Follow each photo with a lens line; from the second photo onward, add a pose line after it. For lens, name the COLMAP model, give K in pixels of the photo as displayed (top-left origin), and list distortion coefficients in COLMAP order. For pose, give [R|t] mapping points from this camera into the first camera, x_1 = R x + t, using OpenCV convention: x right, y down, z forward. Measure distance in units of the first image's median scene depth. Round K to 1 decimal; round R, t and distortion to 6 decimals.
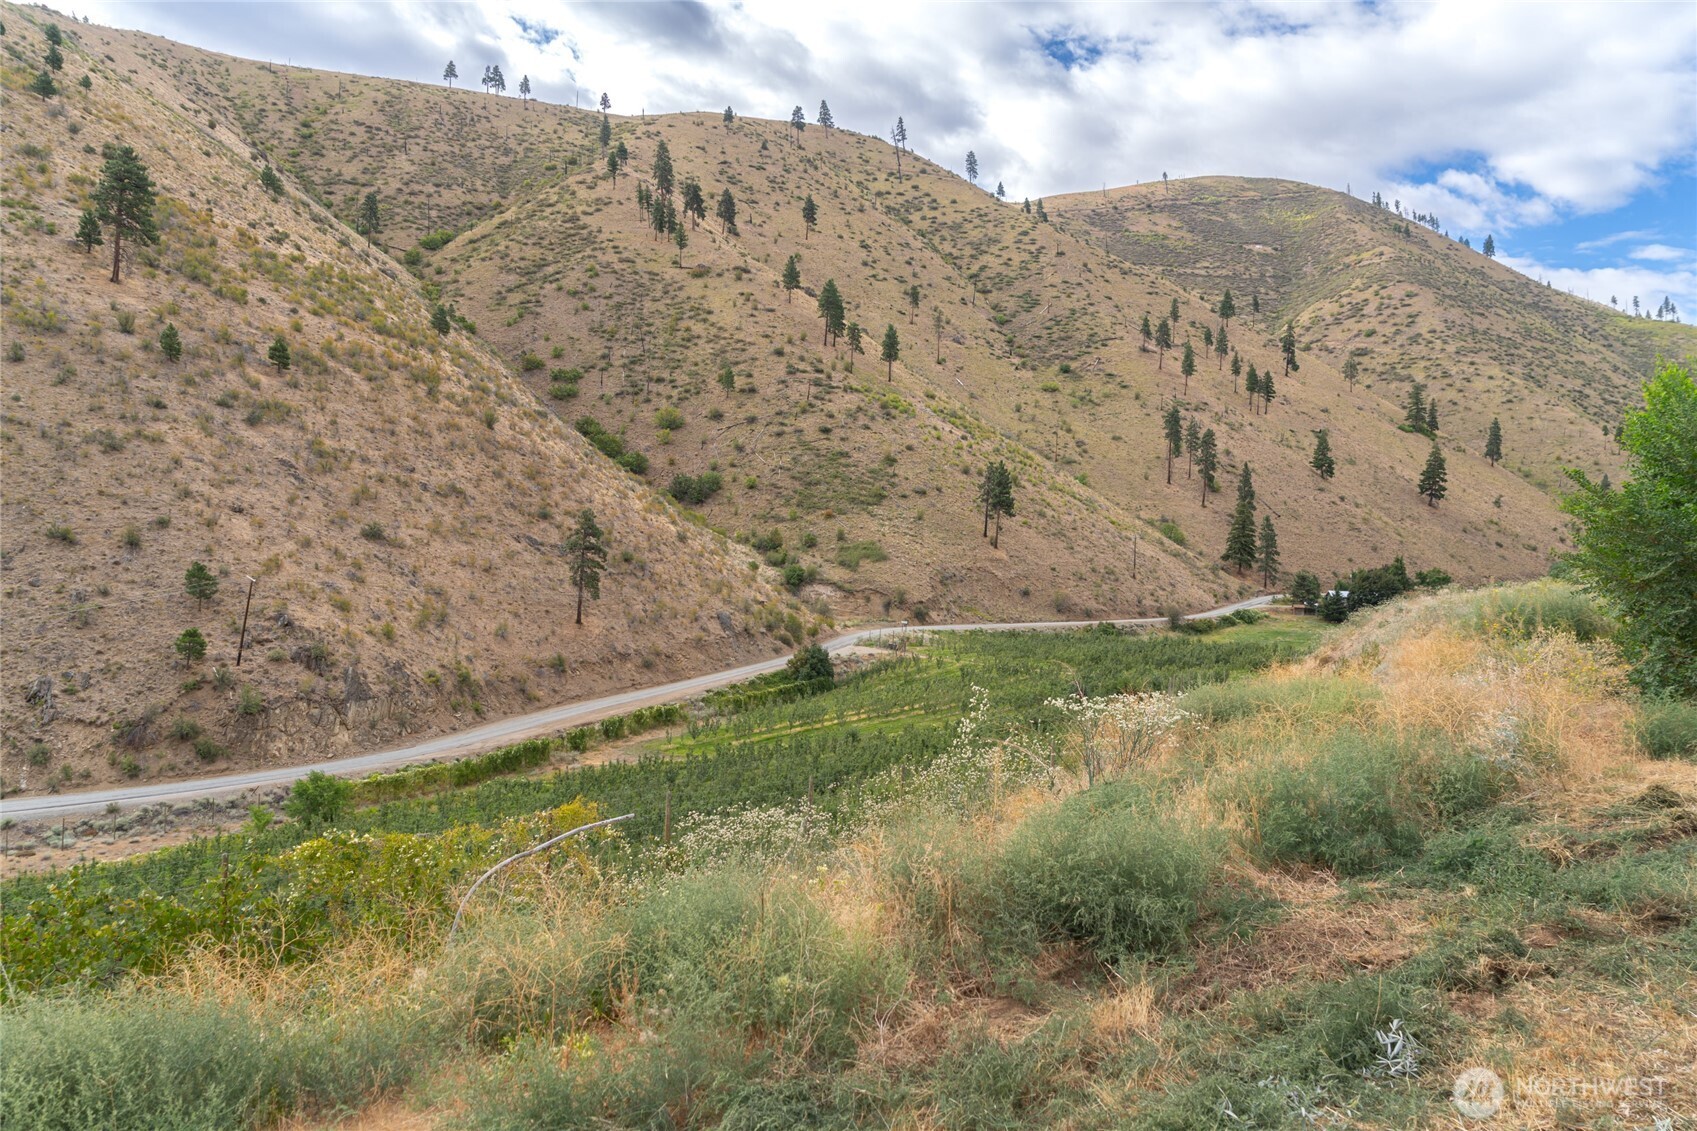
lens RADIAL K [[1130.0, 0, 855.8], [0, 1130.0, 559.0], [0, 0, 1]] dist [-0.028318, 0.016305]
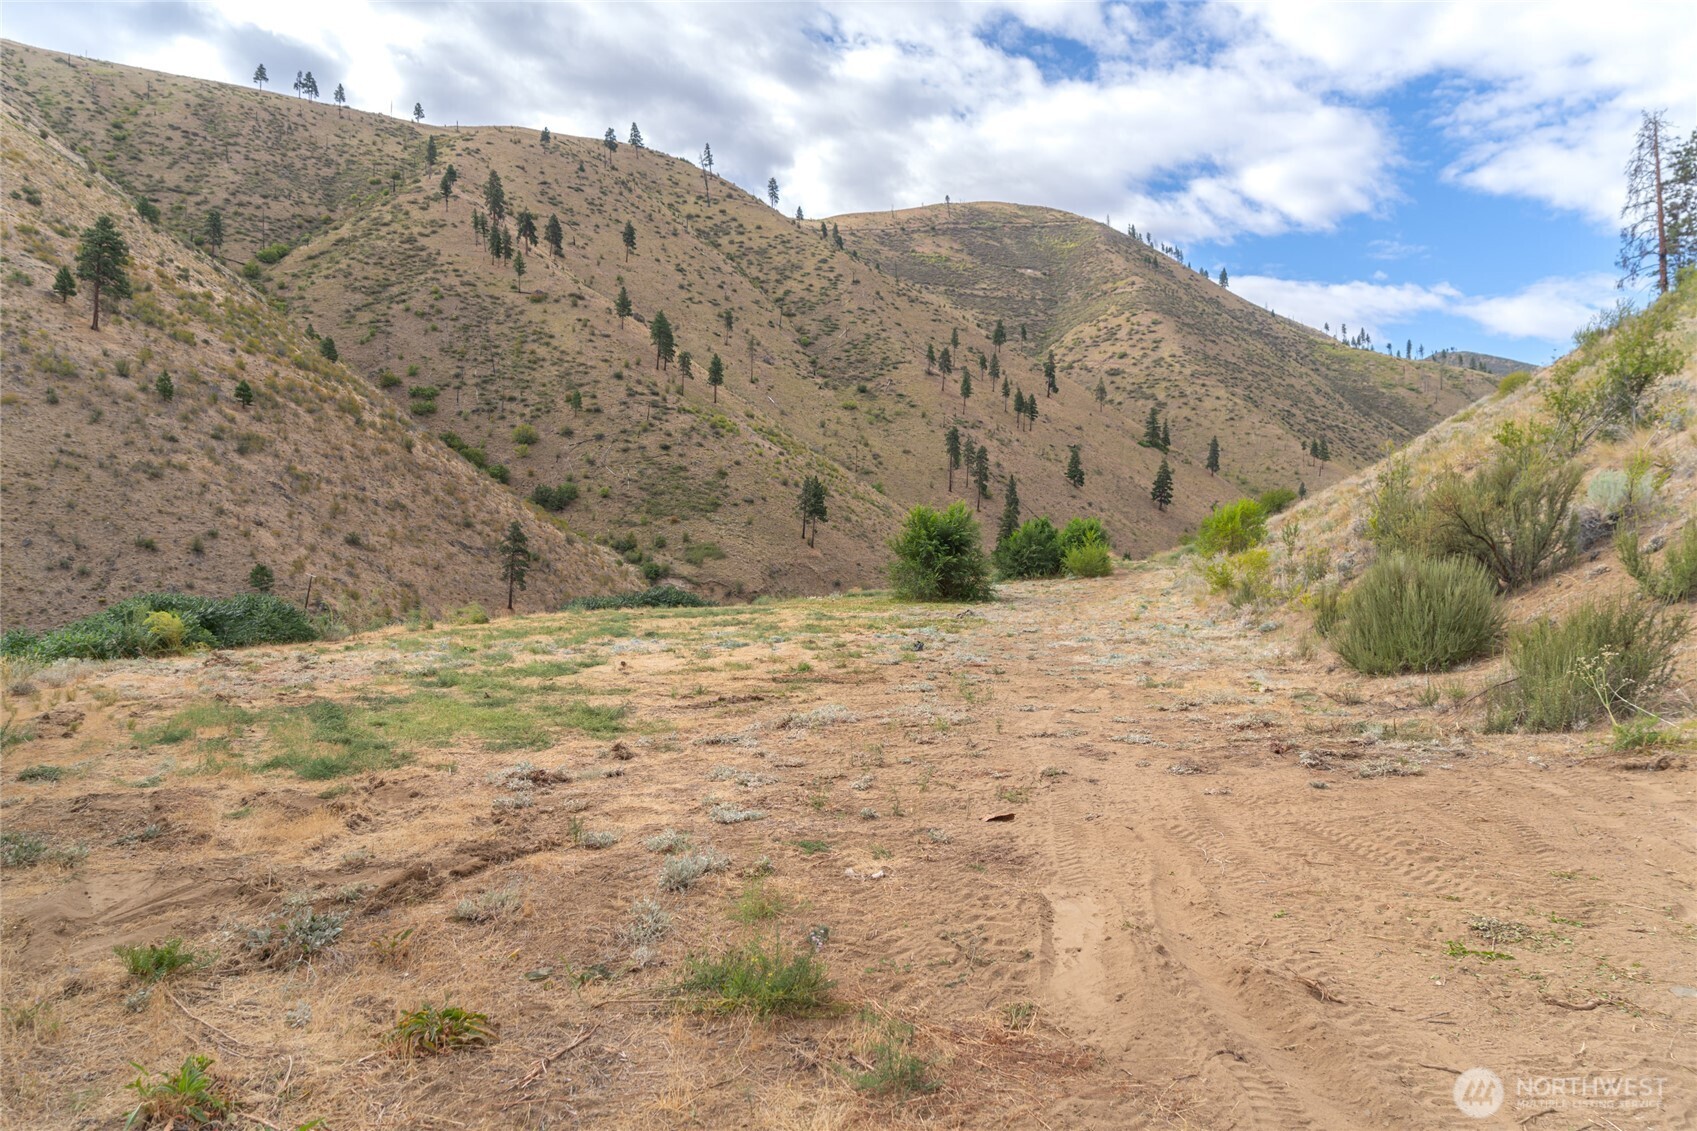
lens RADIAL K [[1130.0, 0, 855.8], [0, 1130.0, 546.9], [0, 0, 1]] dist [-0.028318, 0.016305]
pose [[0.982976, -0.003834, 0.183693, -0.025323], [0.005033, 0.999969, -0.006059, -0.001213], [-0.183664, 0.006880, 0.982965, -0.098740]]
